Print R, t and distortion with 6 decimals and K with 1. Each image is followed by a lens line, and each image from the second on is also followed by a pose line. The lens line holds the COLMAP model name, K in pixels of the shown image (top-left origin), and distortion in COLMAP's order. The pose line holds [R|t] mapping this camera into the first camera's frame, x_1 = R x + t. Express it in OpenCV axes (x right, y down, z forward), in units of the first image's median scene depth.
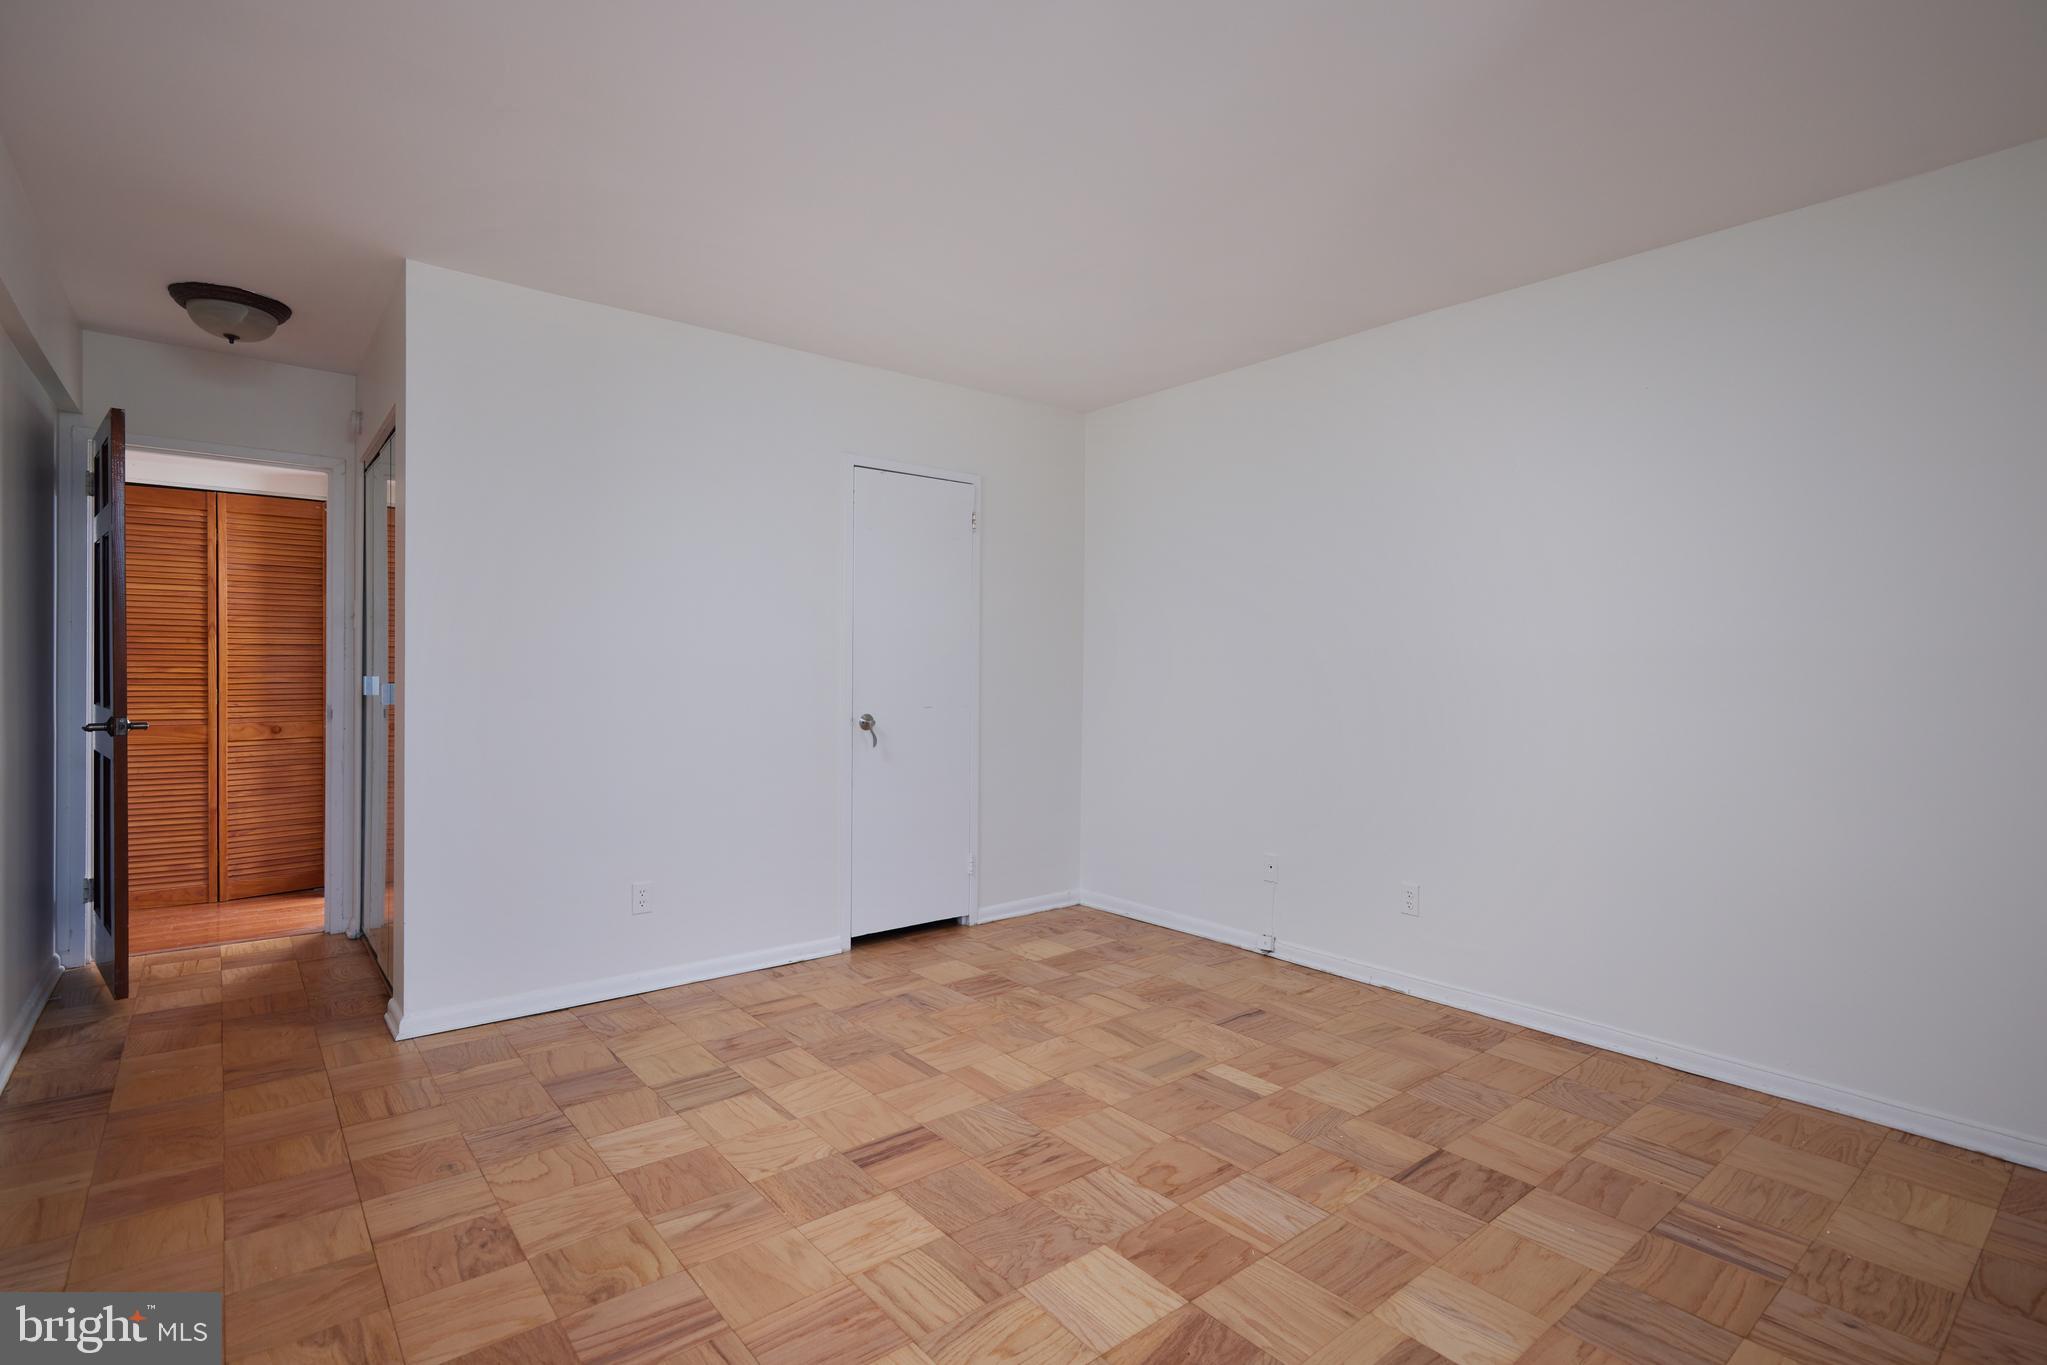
lens RADIAL K [[981.2, 0, 1040.5], [0, 981.2, 674.3], [0, 0, 1]] dist [-0.000672, 0.000558]
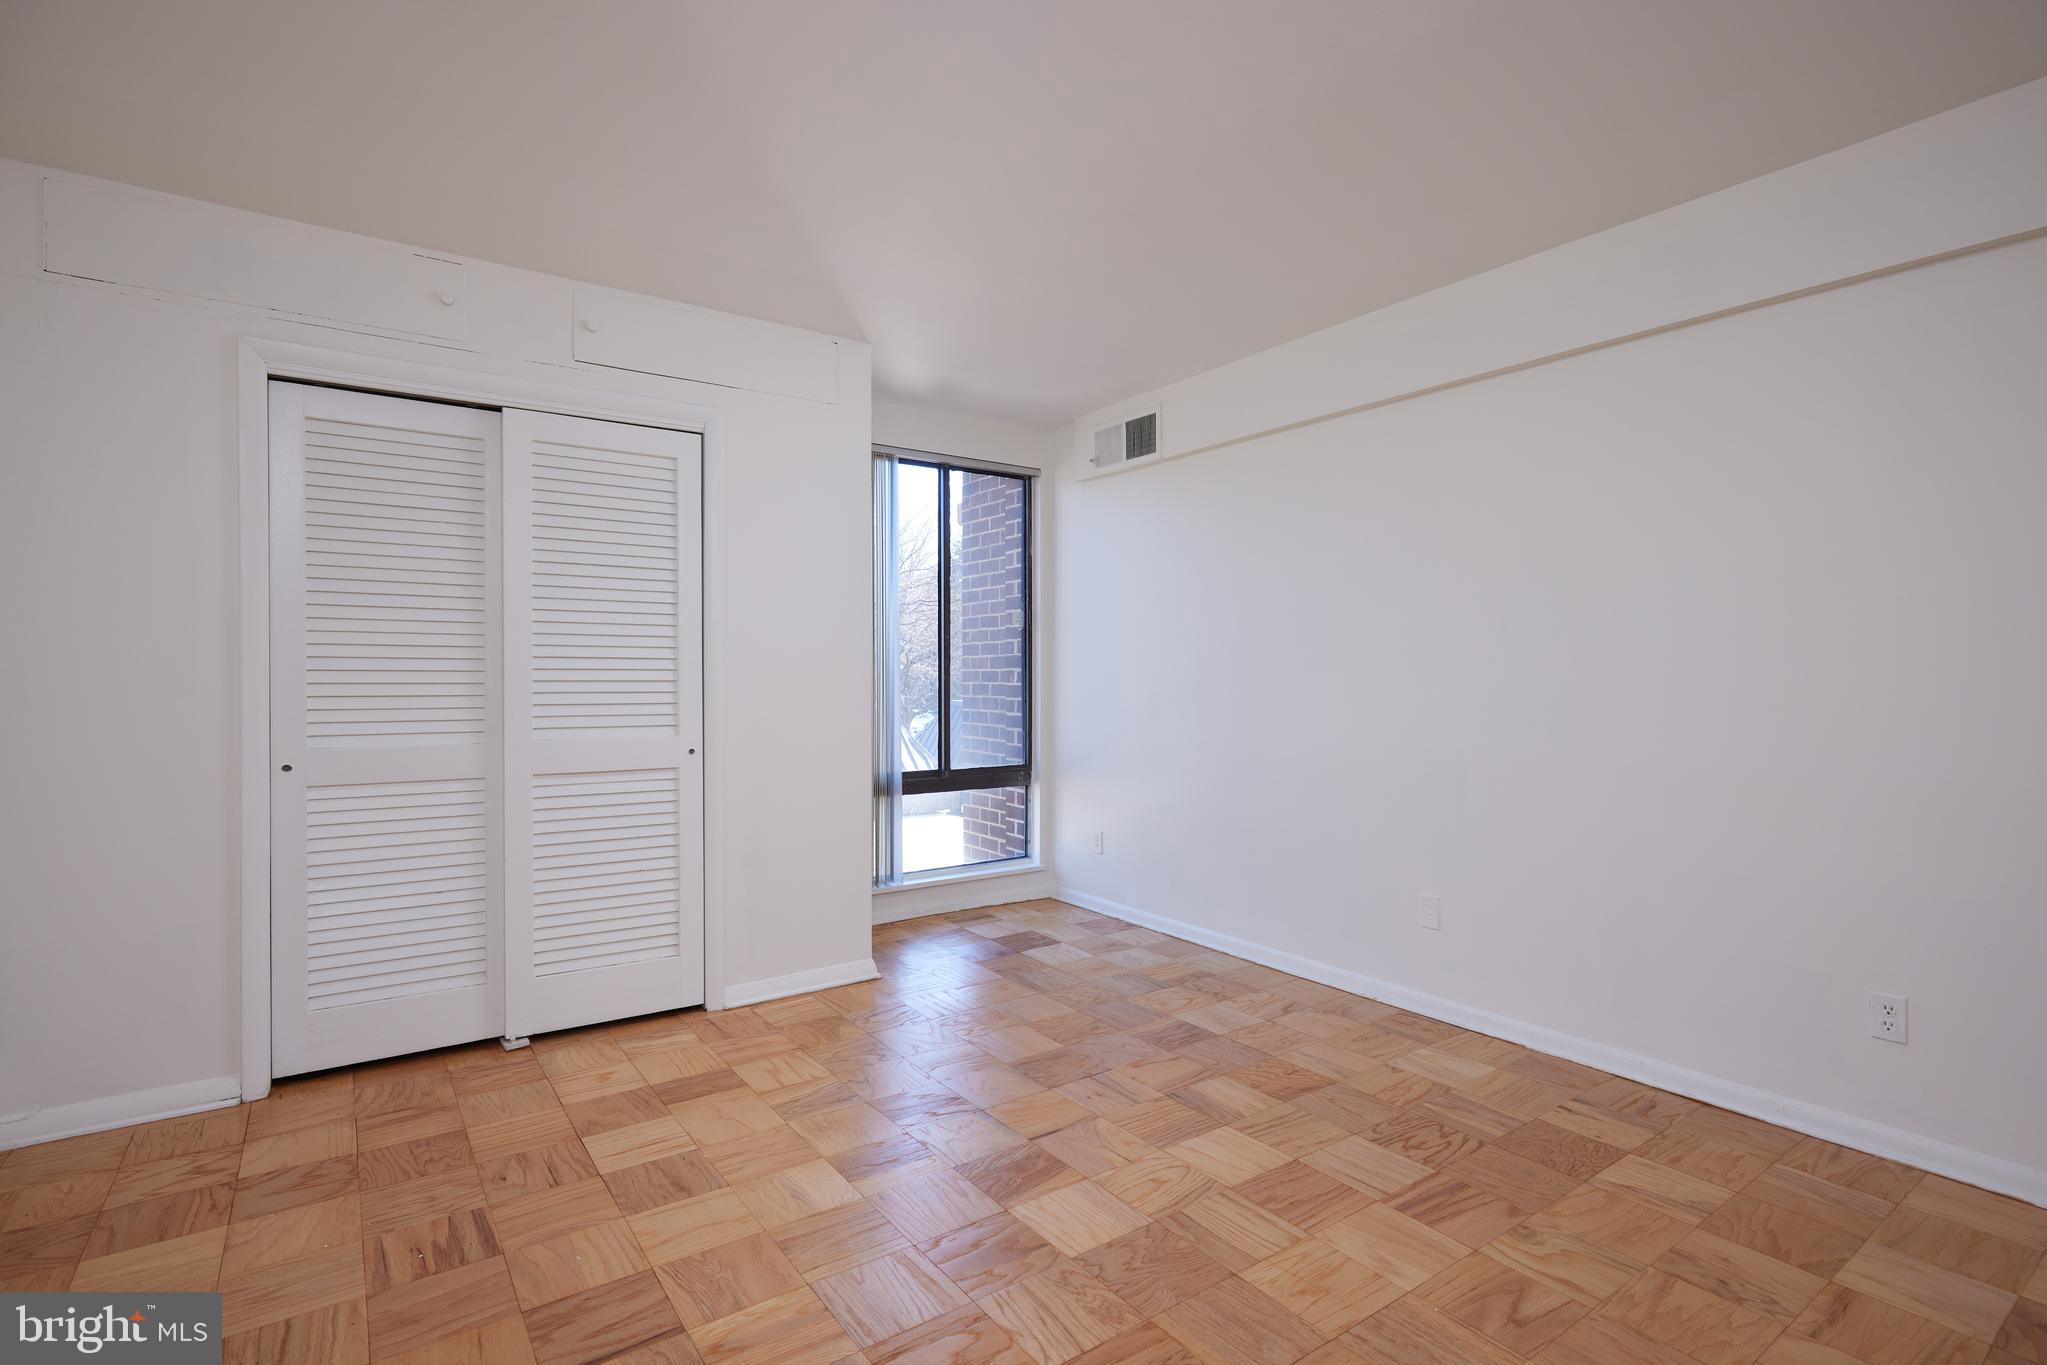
lens RADIAL K [[981.2, 0, 1040.5], [0, 981.2, 674.3], [0, 0, 1]] dist [-0.000672, 0.000558]
pose [[-0.997611, -0.007106, 0.068711, 0.023615], [-0.006928, 0.999972, 0.002824, -0.005148], [-0.068729, 0.002341, -0.997633, 1.456907]]
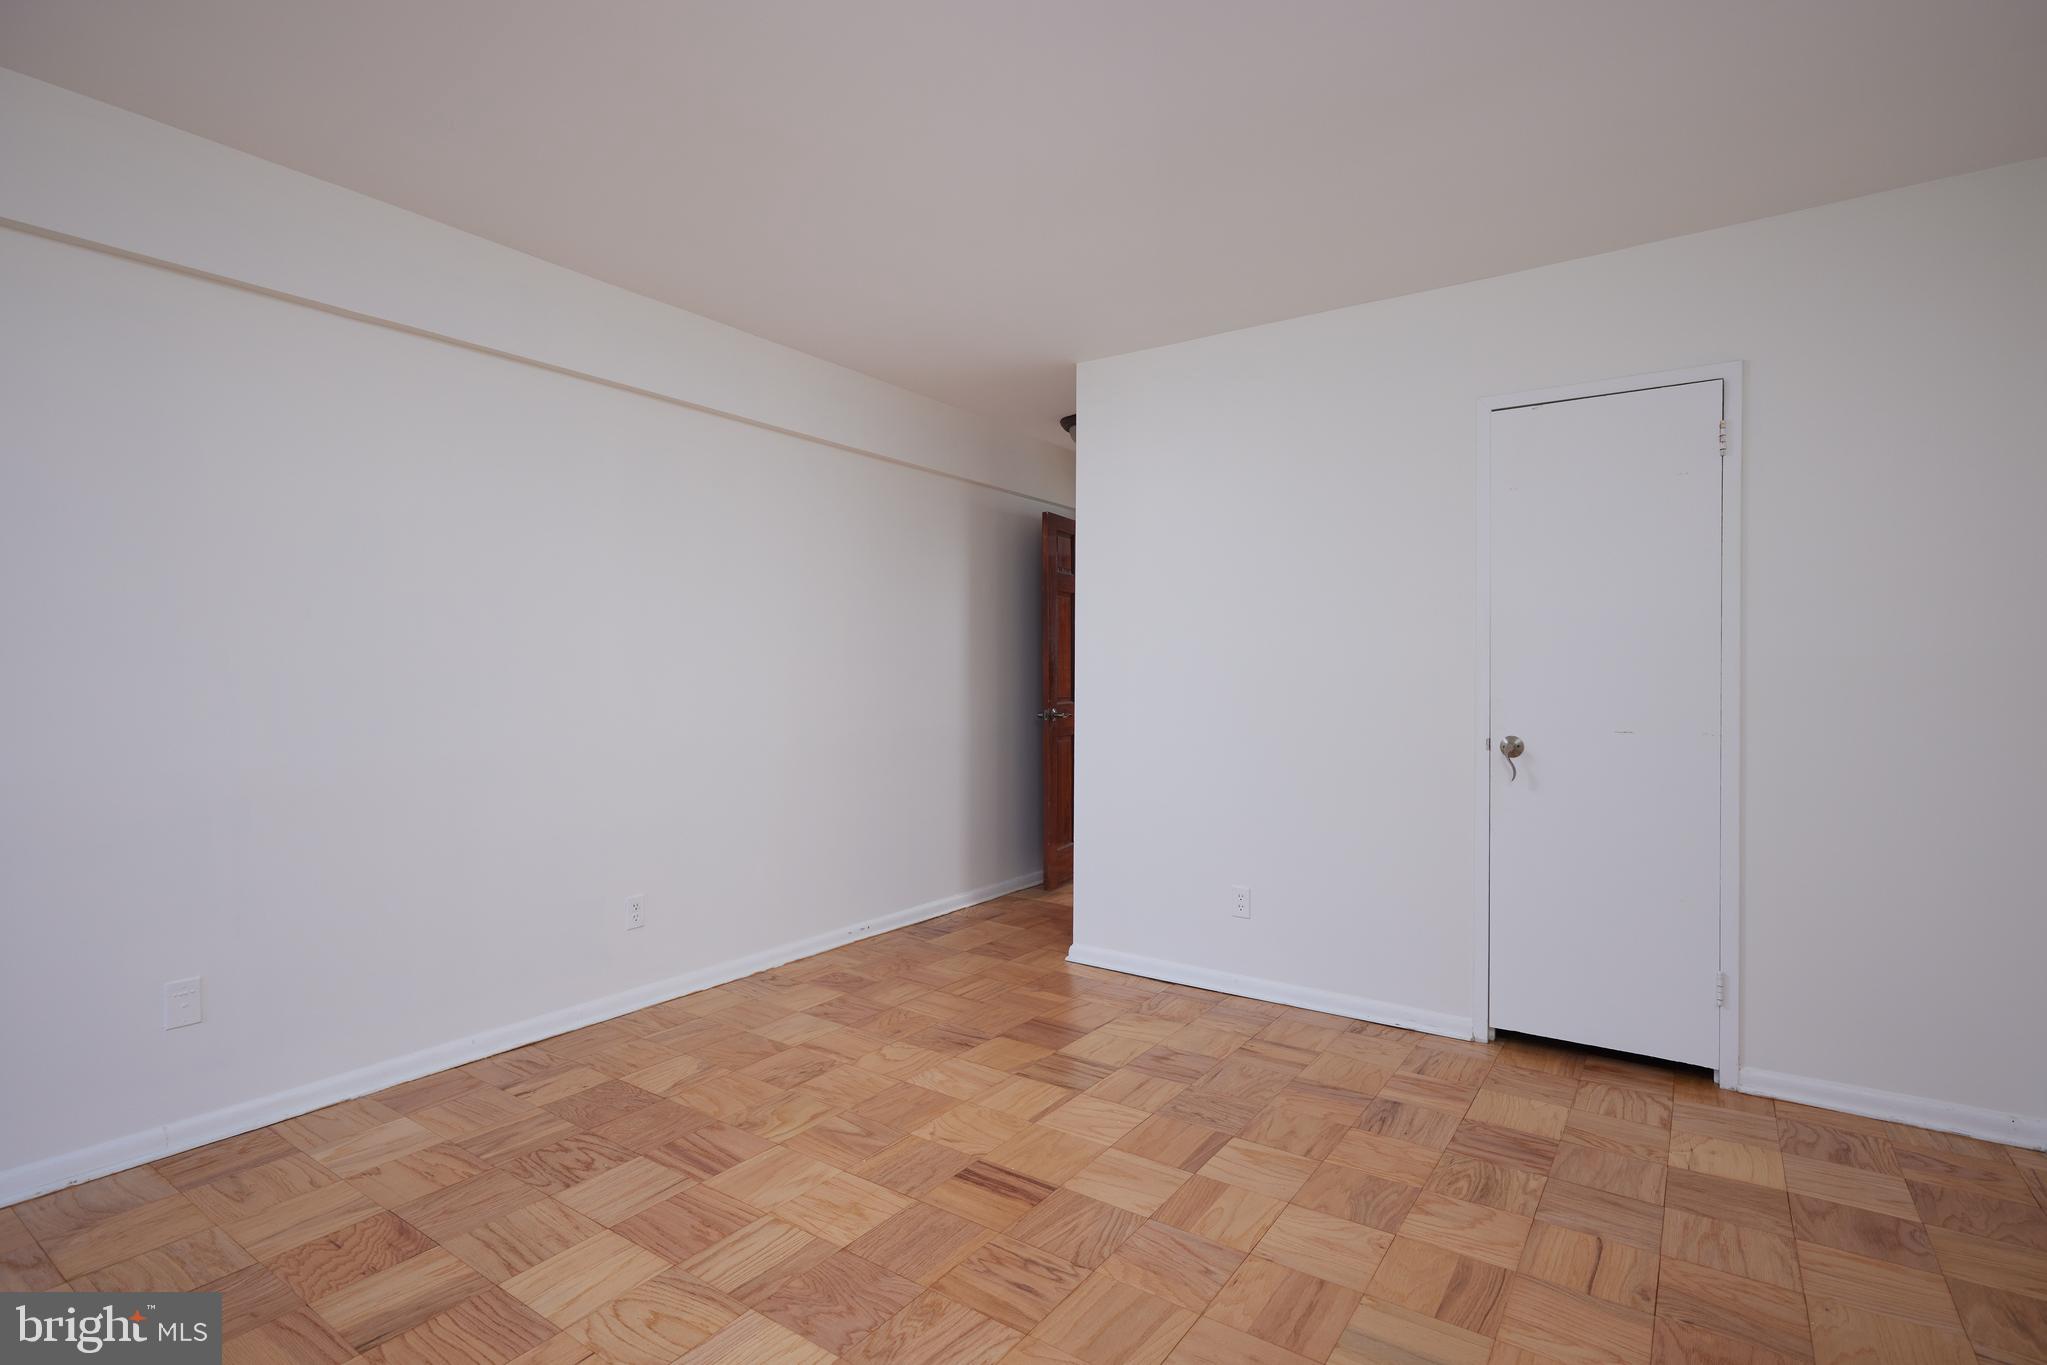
lens RADIAL K [[981.2, 0, 1040.5], [0, 981.2, 674.3], [0, 0, 1]] dist [-0.000672, 0.000558]
pose [[0.273540, -0.007468, -0.961832, 0.677975], [-0.004643, 0.999948, -0.009084, 0.003263], [0.961849, 0.006950, 0.273491, 0.684670]]
